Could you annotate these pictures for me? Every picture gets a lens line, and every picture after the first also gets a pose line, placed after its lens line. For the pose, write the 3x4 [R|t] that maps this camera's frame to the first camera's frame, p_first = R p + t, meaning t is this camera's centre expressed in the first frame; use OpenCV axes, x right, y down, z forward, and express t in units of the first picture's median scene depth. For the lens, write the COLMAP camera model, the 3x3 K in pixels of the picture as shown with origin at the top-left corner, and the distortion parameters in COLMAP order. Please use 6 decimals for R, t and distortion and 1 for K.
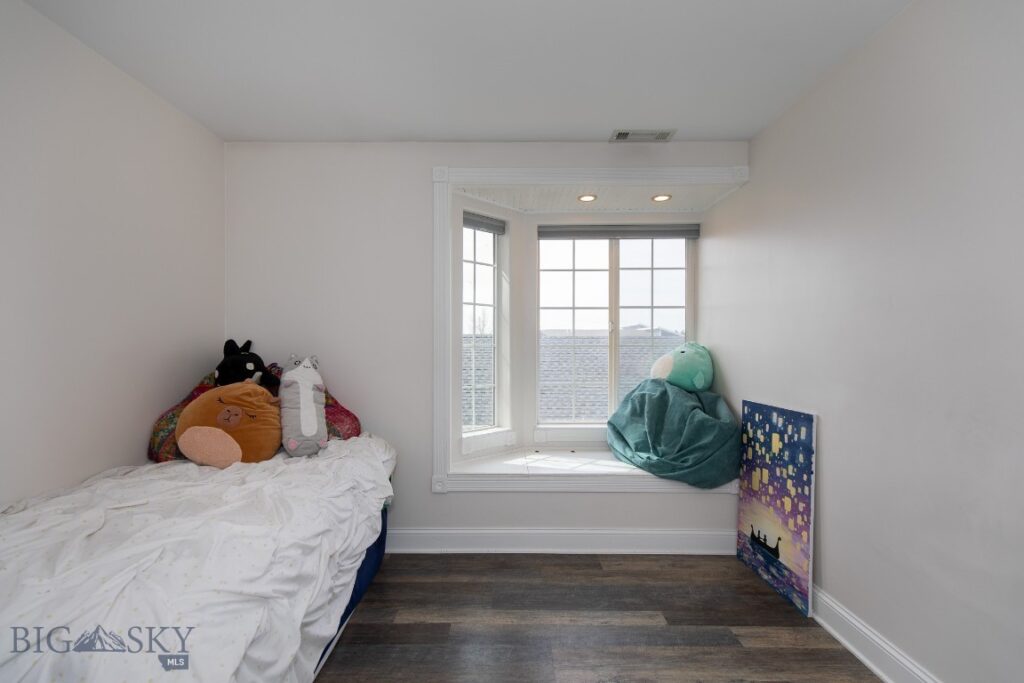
lens RADIAL K [[457.6, 0, 512.0], [0, 457.6, 341.5], [0, 0, 1]] dist [0.002294, -0.000077]
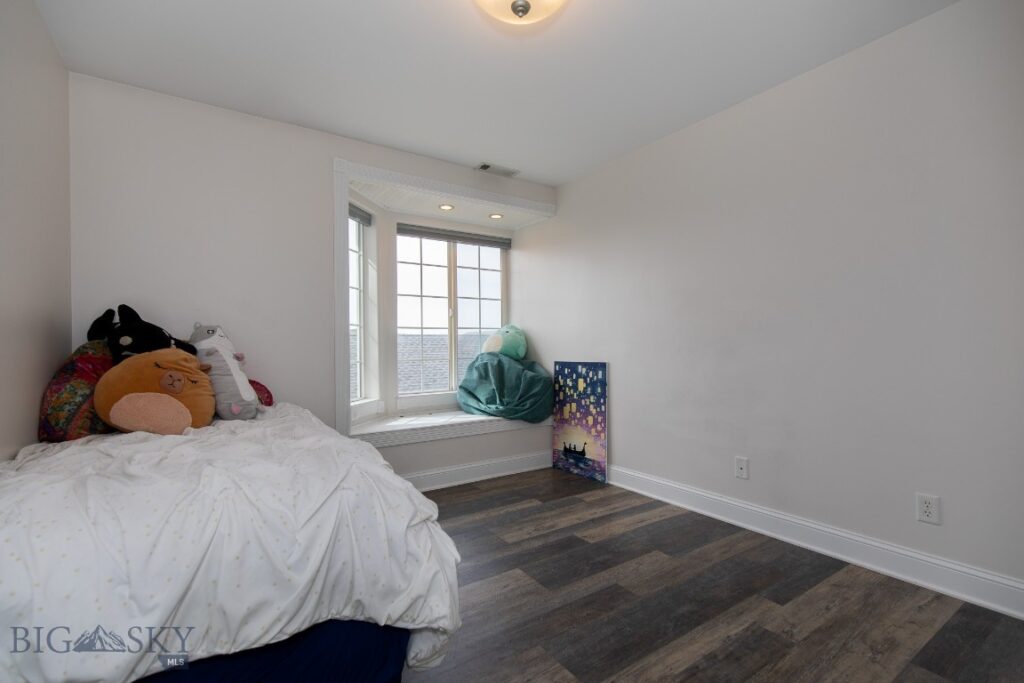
lens RADIAL K [[457.6, 0, 512.0], [0, 457.6, 341.5], [0, 0, 1]] dist [0.002294, -0.000077]
pose [[0.821813, -0.002179, 0.569753, -0.499195], [0.008153, 0.999935, -0.007936, 0.080507], [-0.569699, 0.011167, 0.821777, -0.156680]]
